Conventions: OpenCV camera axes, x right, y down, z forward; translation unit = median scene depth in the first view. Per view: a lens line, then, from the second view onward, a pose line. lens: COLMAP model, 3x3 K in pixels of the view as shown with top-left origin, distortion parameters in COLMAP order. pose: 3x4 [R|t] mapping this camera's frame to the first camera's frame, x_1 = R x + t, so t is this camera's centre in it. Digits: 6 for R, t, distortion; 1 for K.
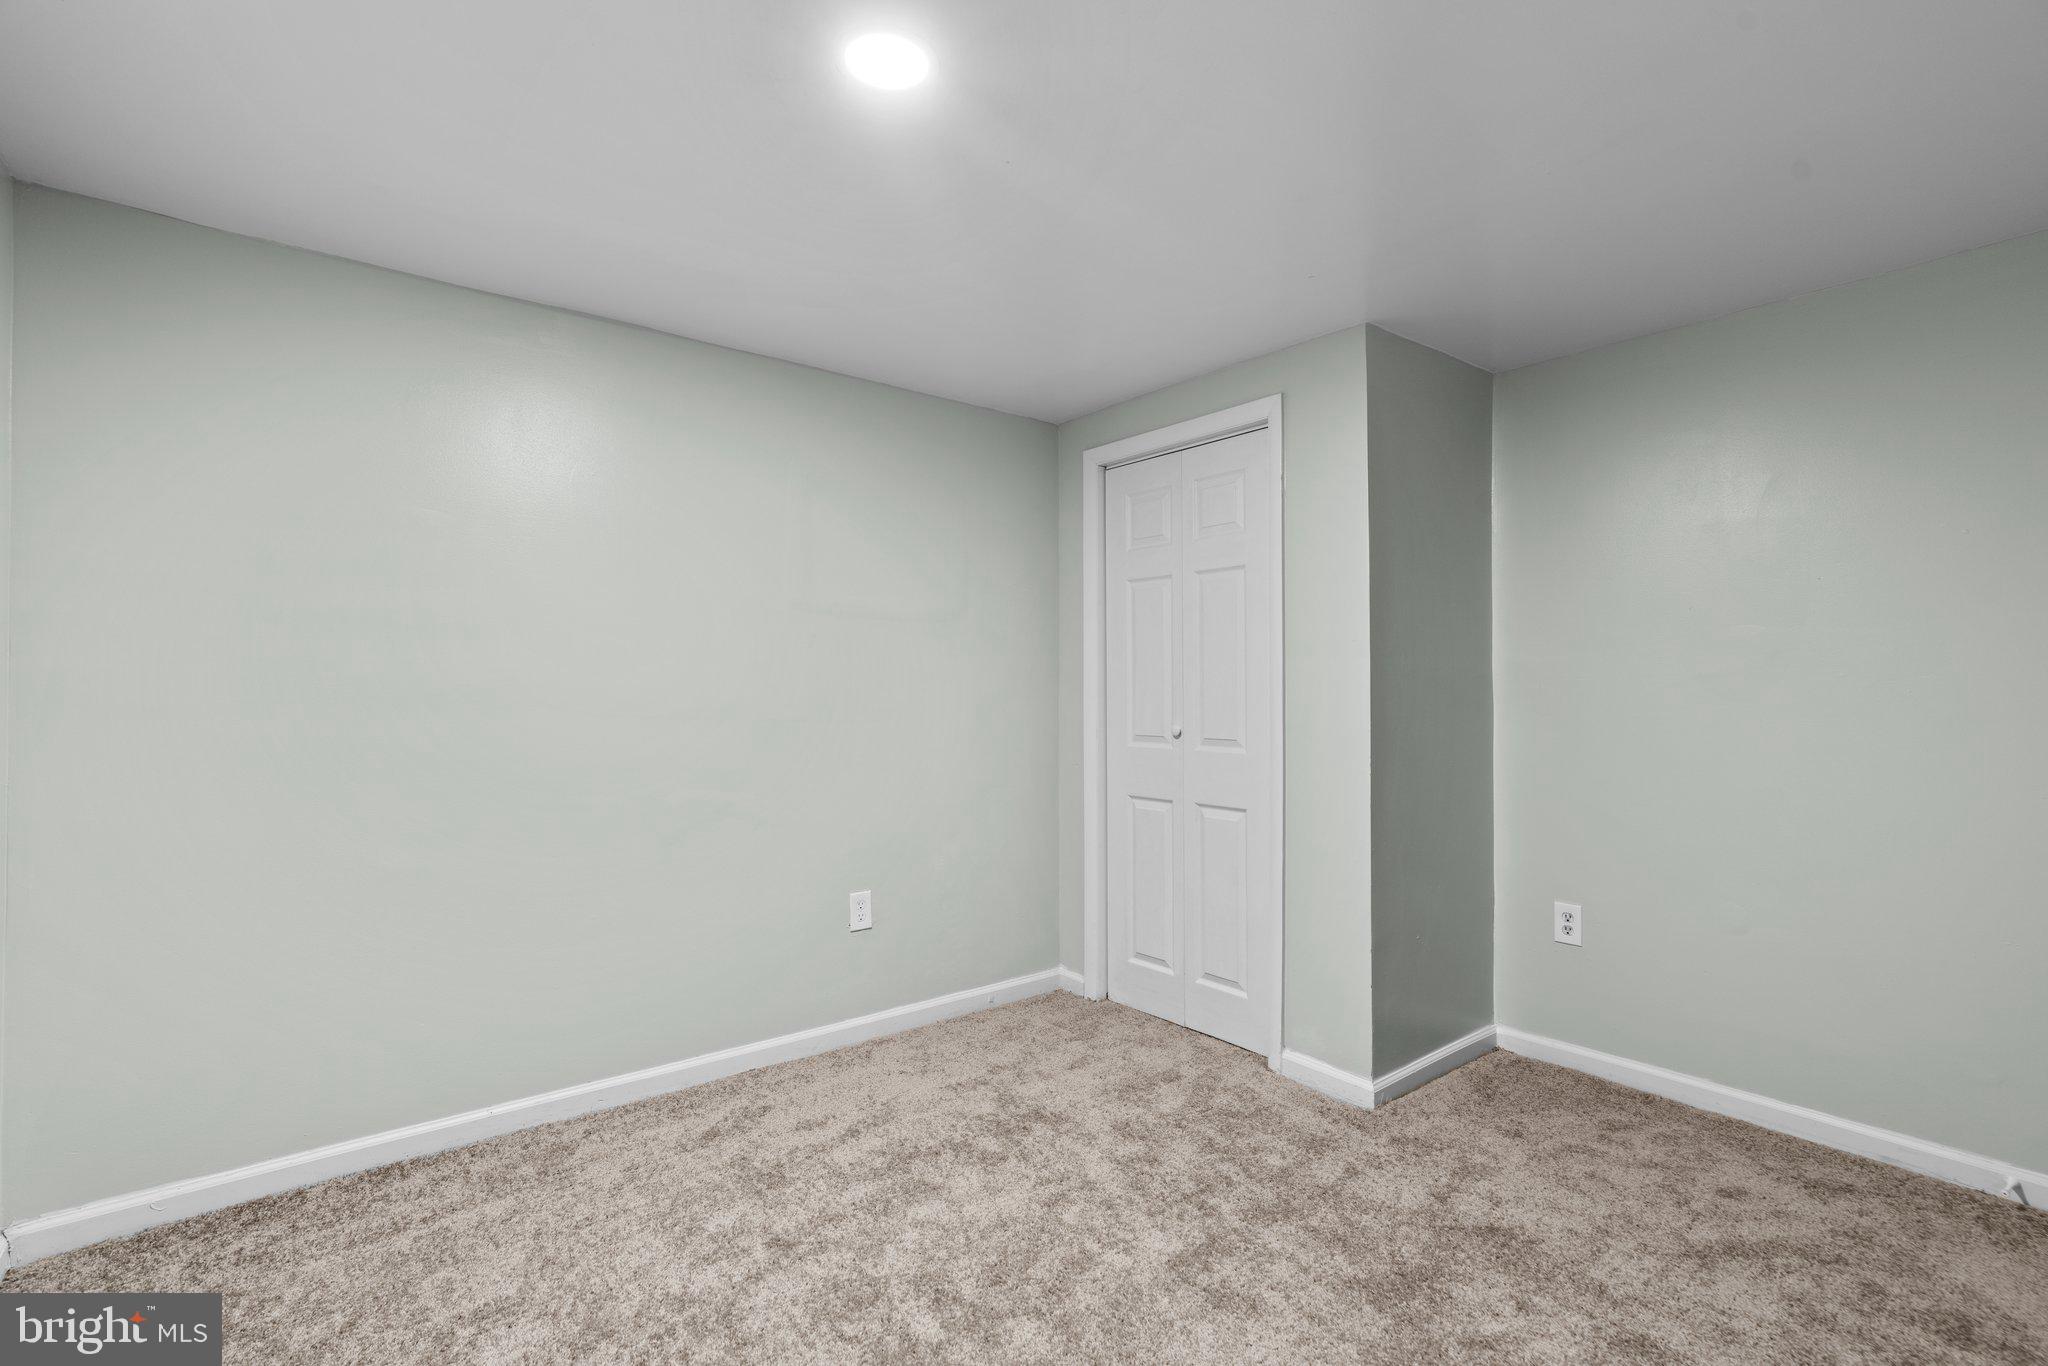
lens RADIAL K [[923.0, 0, 1026.9], [0, 923.0, 688.2], [0, 0, 1]] dist [-0.015856, 0.007230]
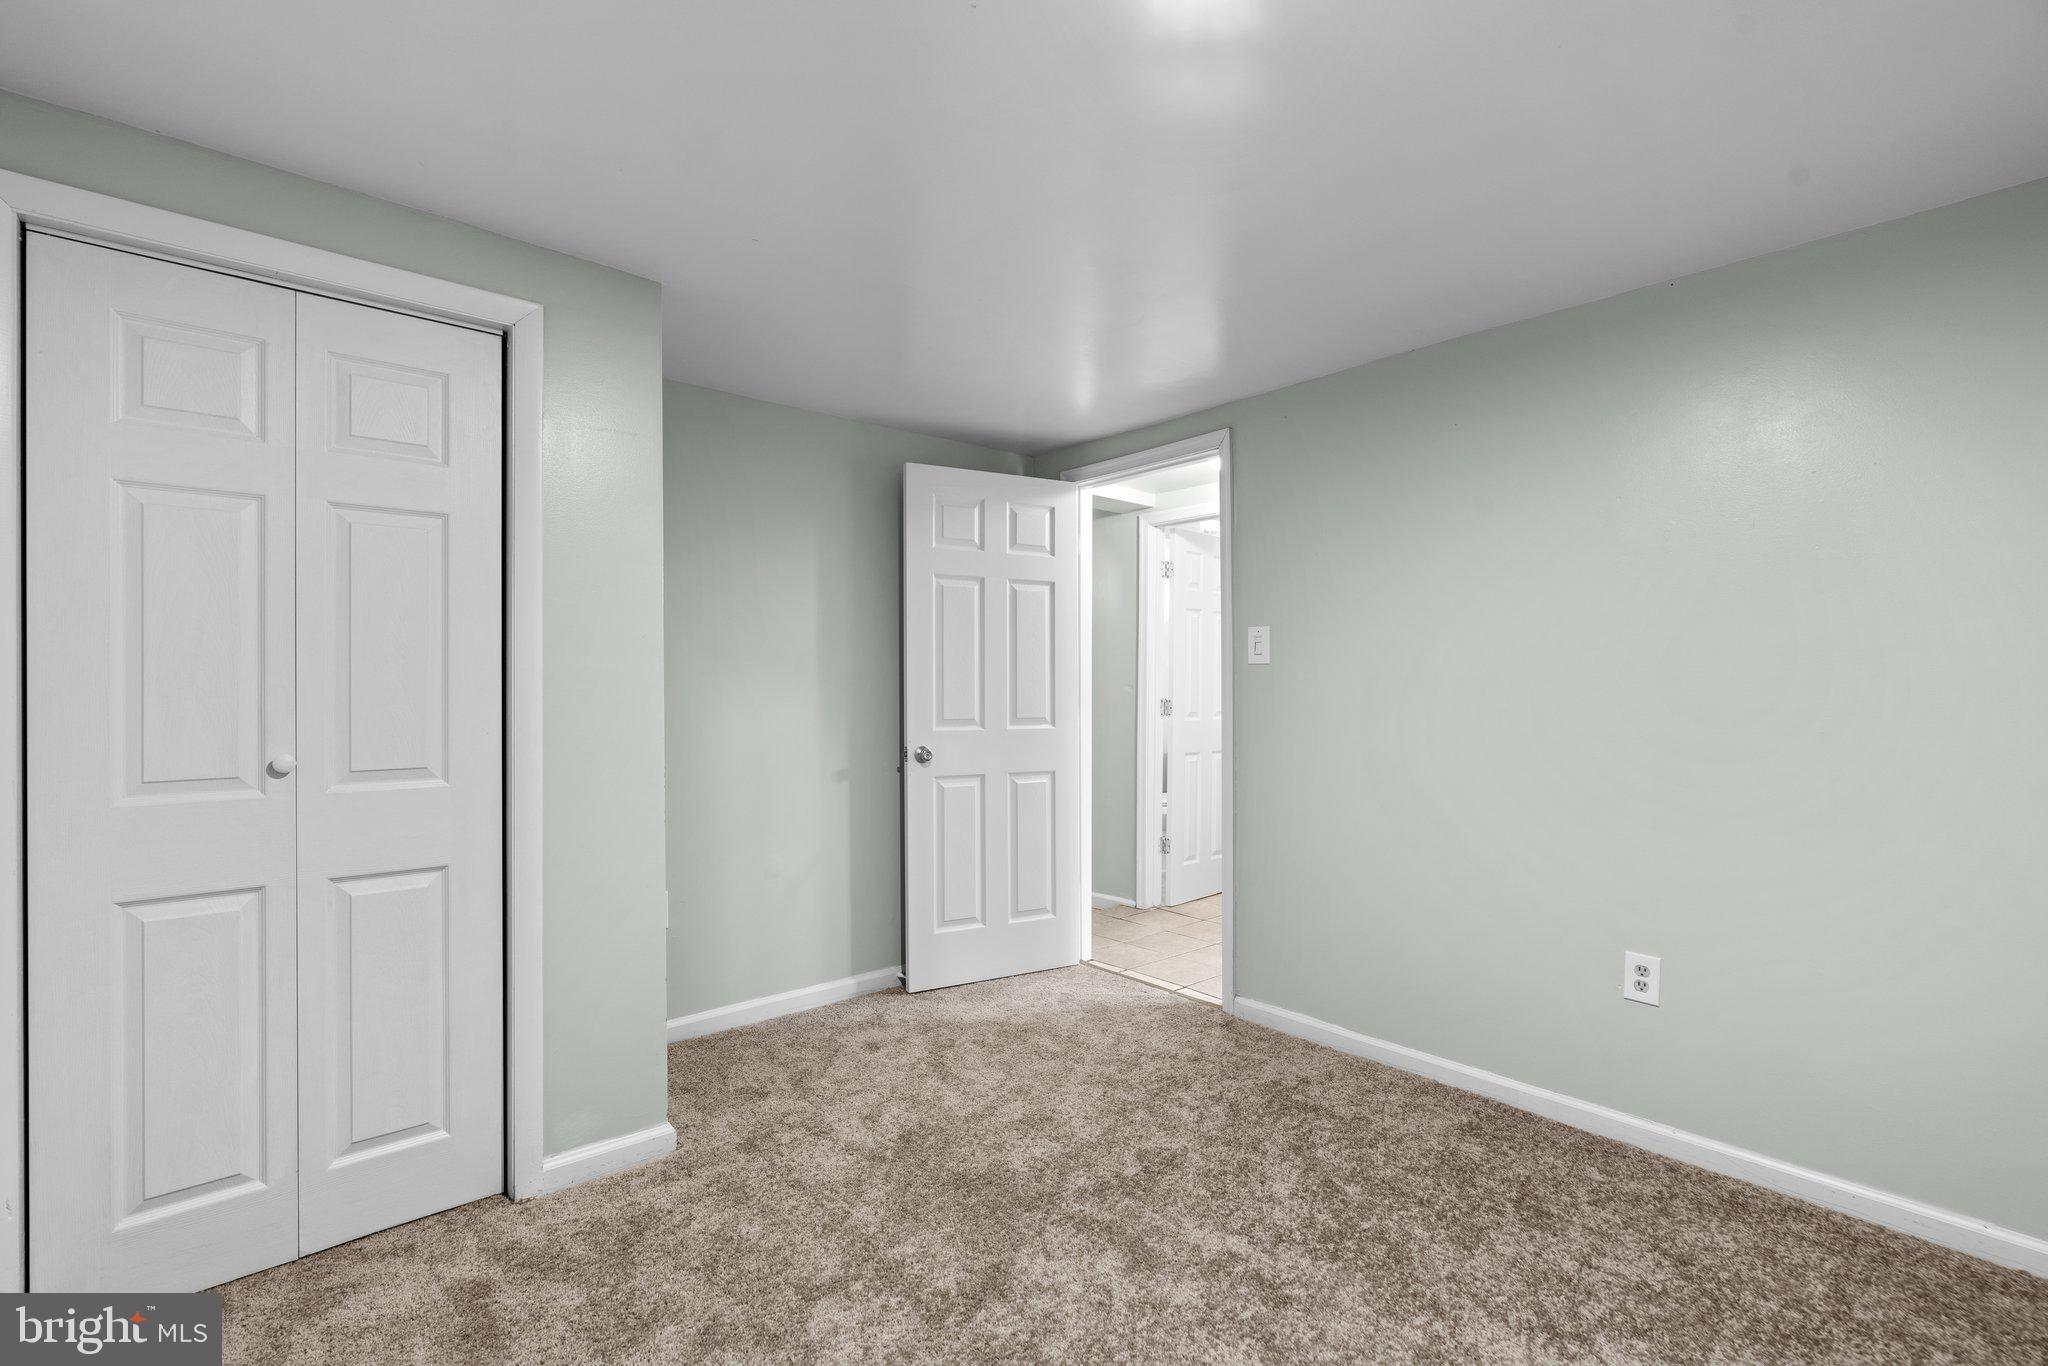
lens RADIAL K [[923.0, 0, 1026.9], [0, 923.0, 688.2], [0, 0, 1]] dist [-0.015856, 0.007230]
pose [[-0.055252, 0.000852, 0.998472, -0.493156], [-0.002026, 0.999997, -0.000965, -0.003008], [-0.998470, -0.002076, -0.055250, 0.618526]]
